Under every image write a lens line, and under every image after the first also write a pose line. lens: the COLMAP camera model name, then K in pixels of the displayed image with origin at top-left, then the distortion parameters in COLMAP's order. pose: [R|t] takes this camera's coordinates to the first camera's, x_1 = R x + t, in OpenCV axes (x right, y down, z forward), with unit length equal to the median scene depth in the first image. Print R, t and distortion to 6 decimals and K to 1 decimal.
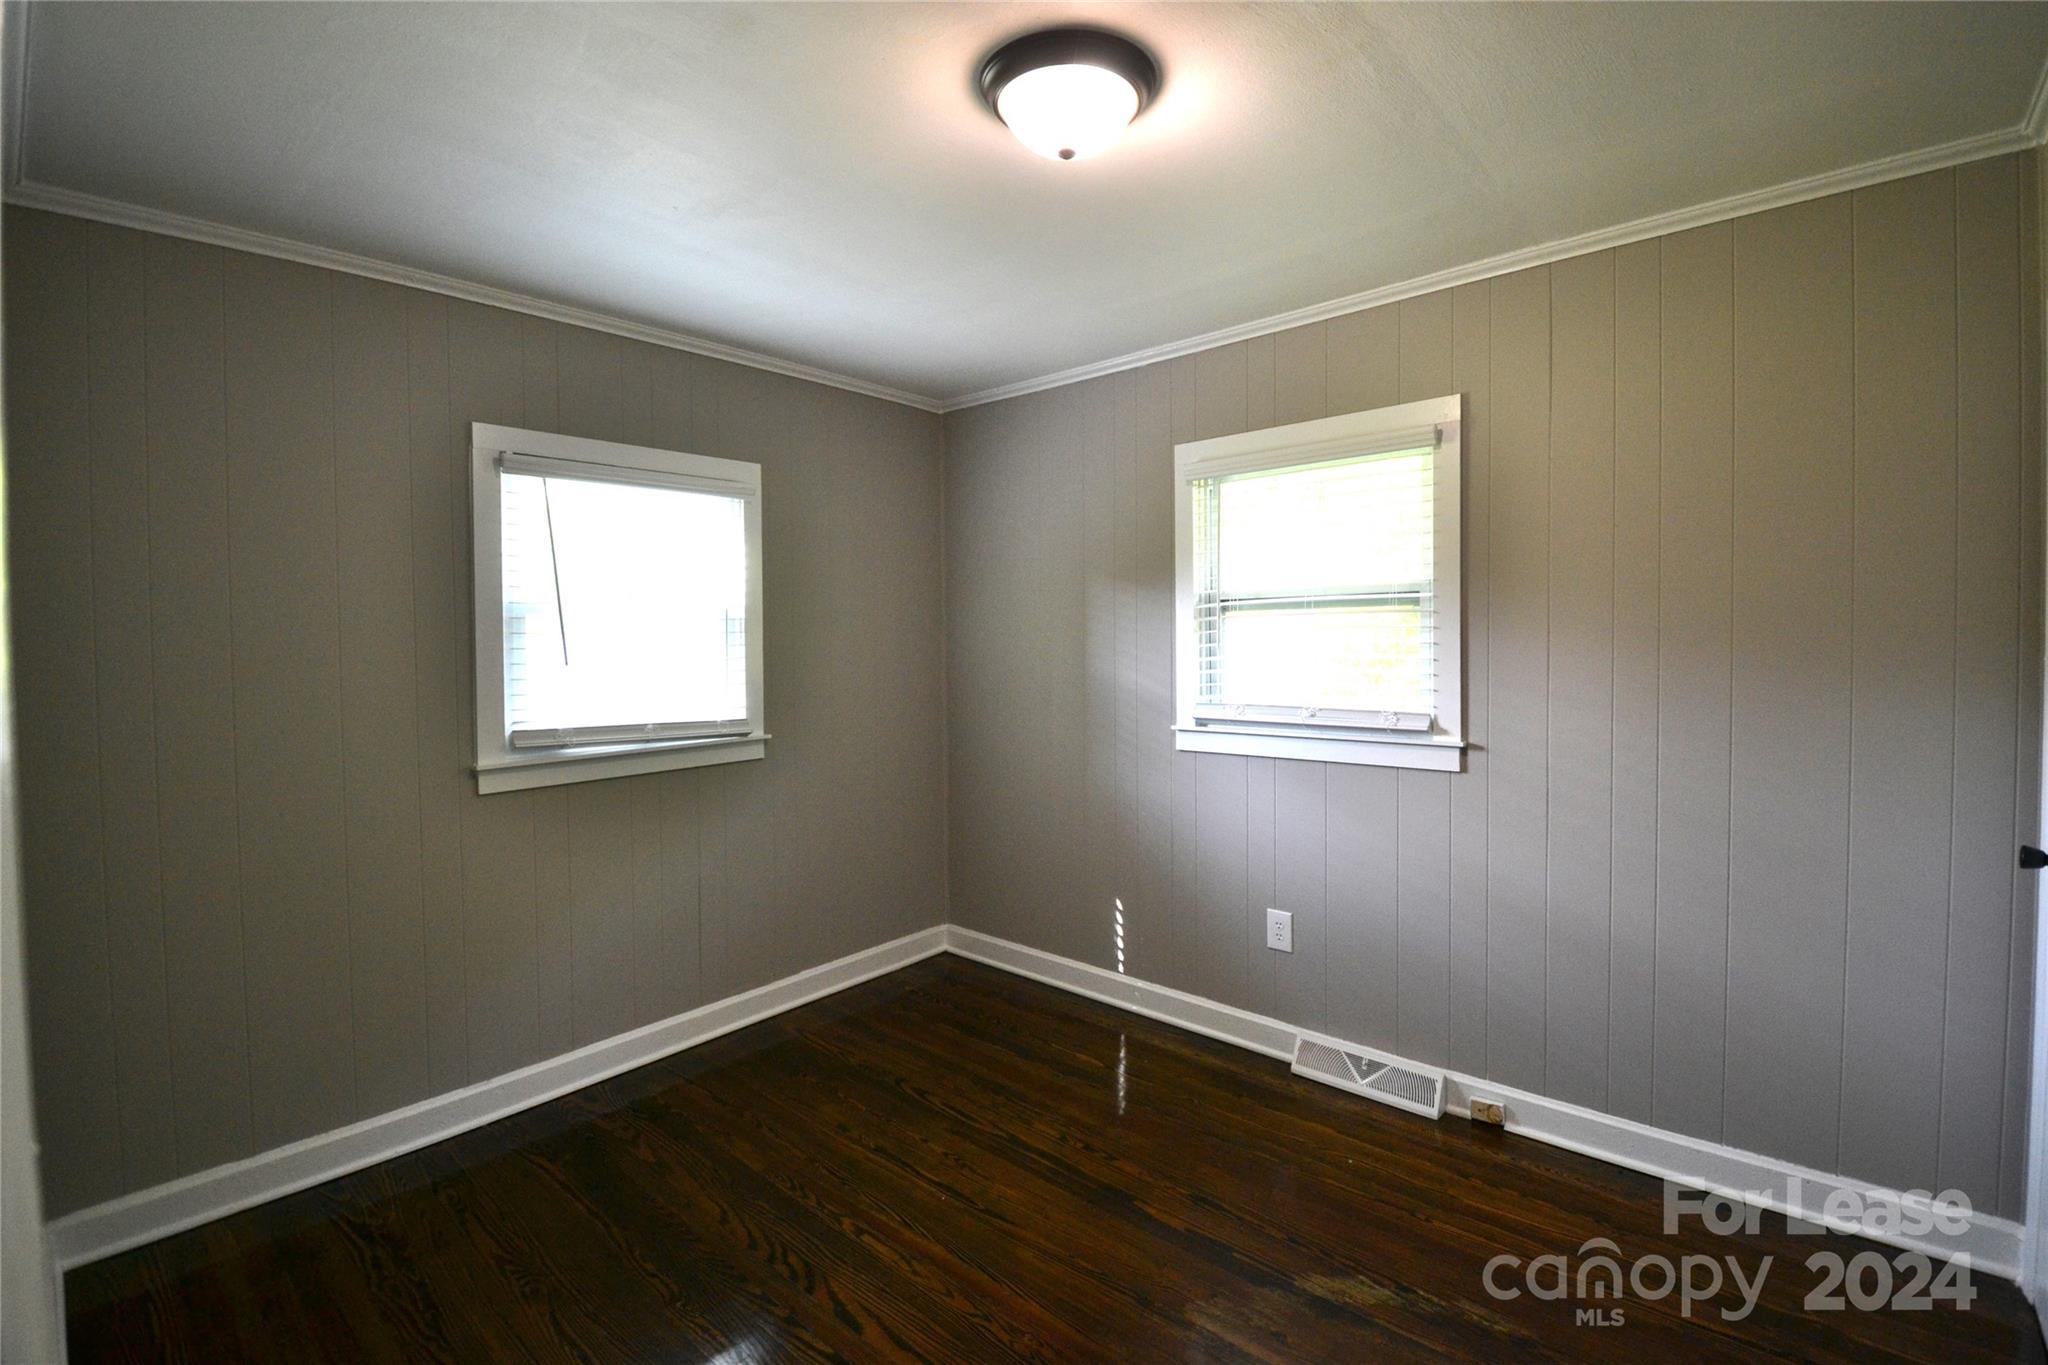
lens RADIAL K [[910.6, 0, 1027.4], [0, 910.6, 687.9], [0, 0, 1]] dist [-0.010094, -0.007375]
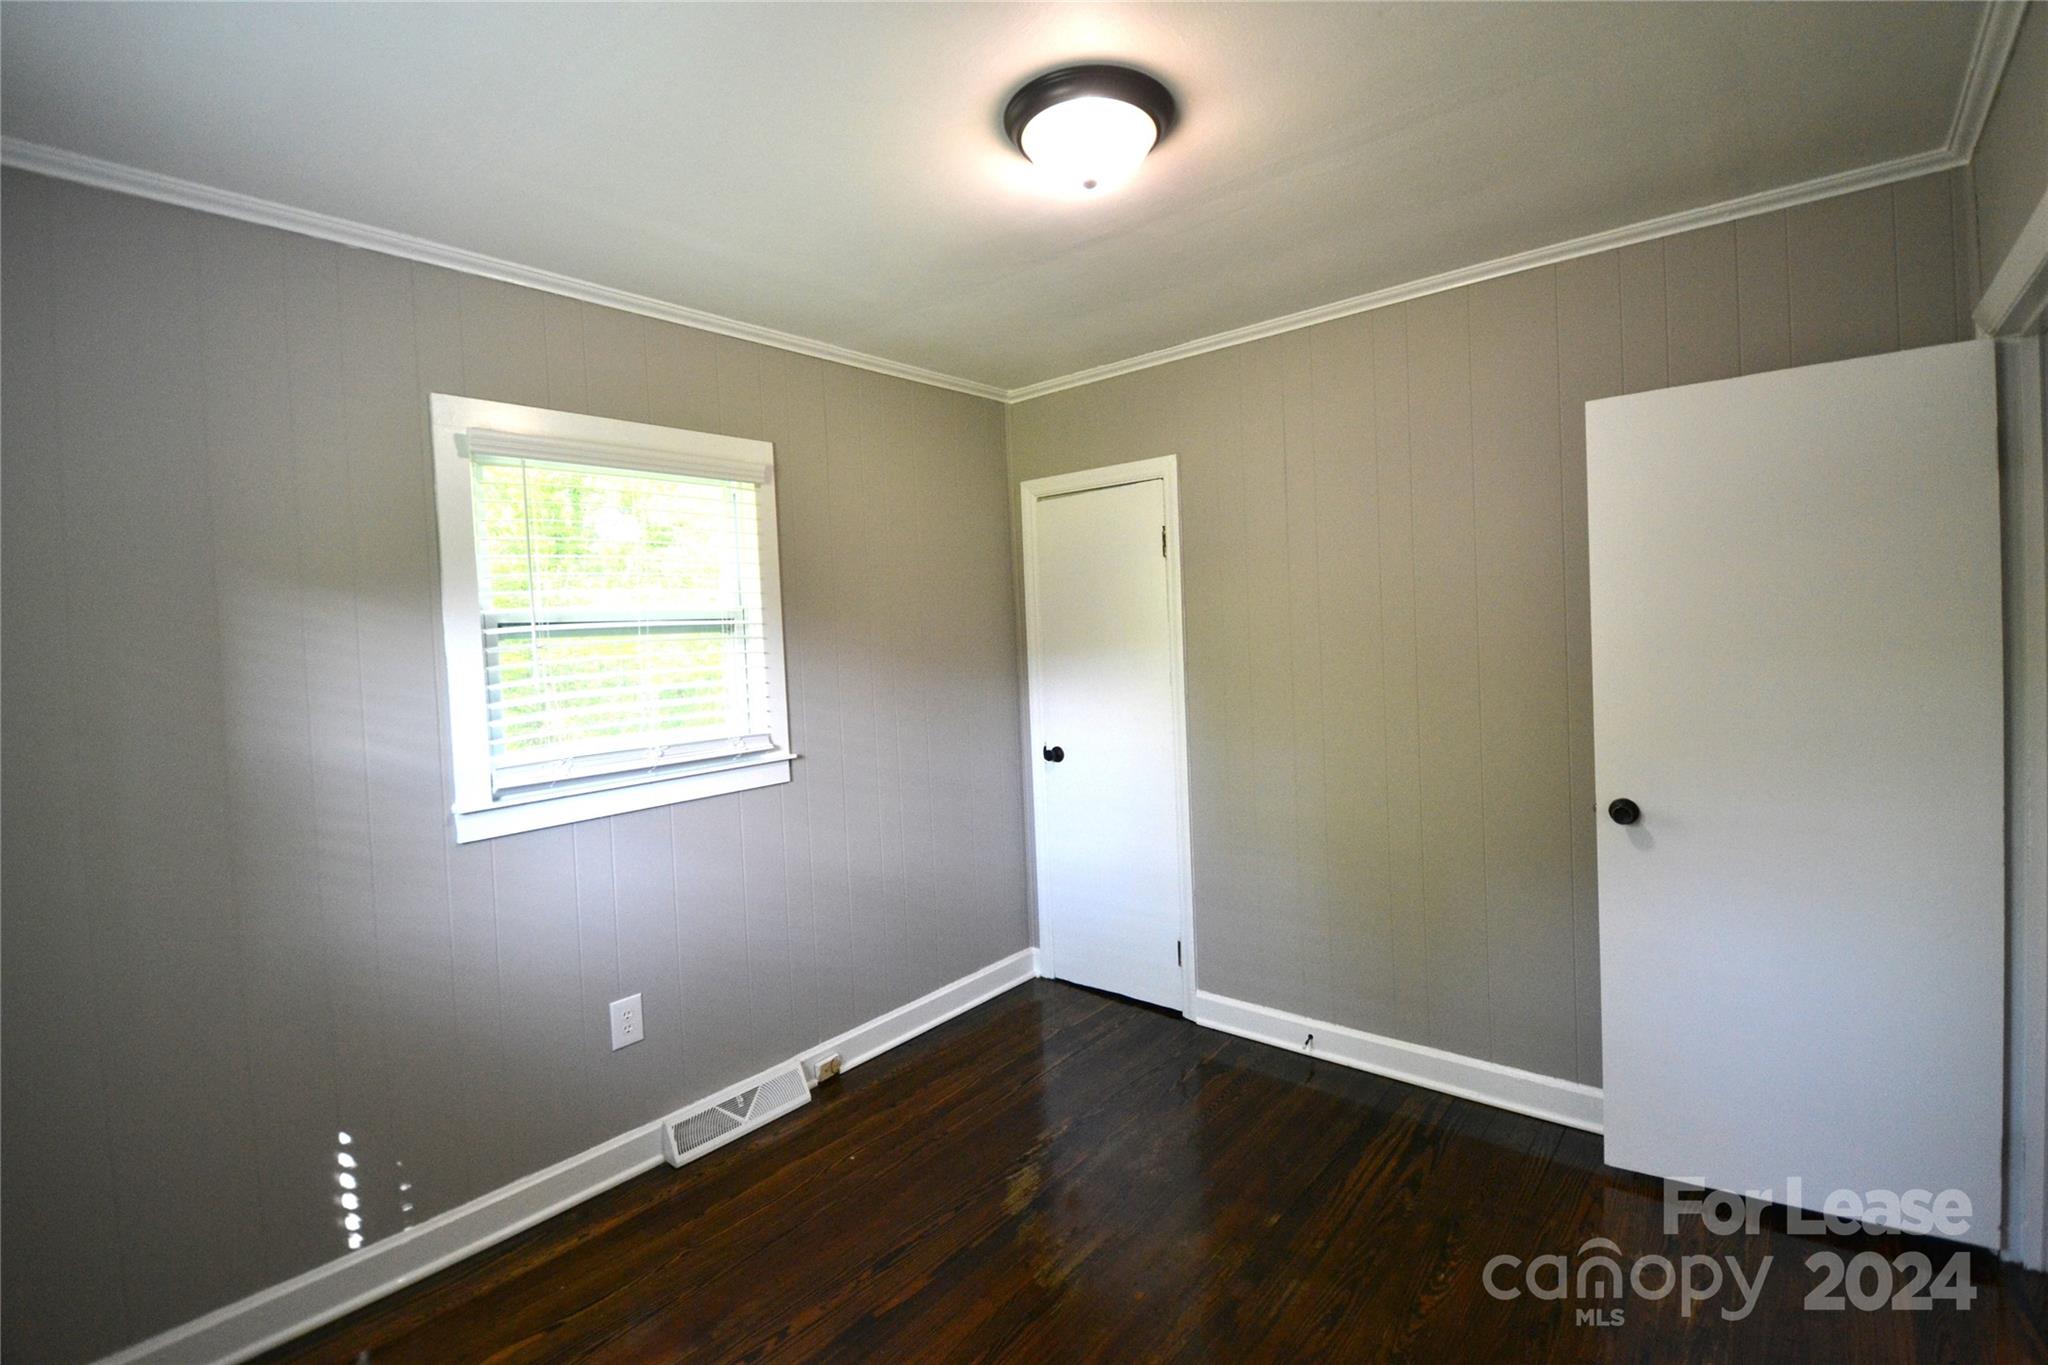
lens RADIAL K [[910.6, 0, 1023.5], [0, 910.6, 679.4], [0, 0, 1]] dist [-0.010094, -0.007375]
pose [[-0.024476, -0.035519, 0.999069, -0.586003], [0.102318, 0.994031, 0.037847, -0.040832], [-0.994451, 0.103150, -0.020696, 0.665895]]
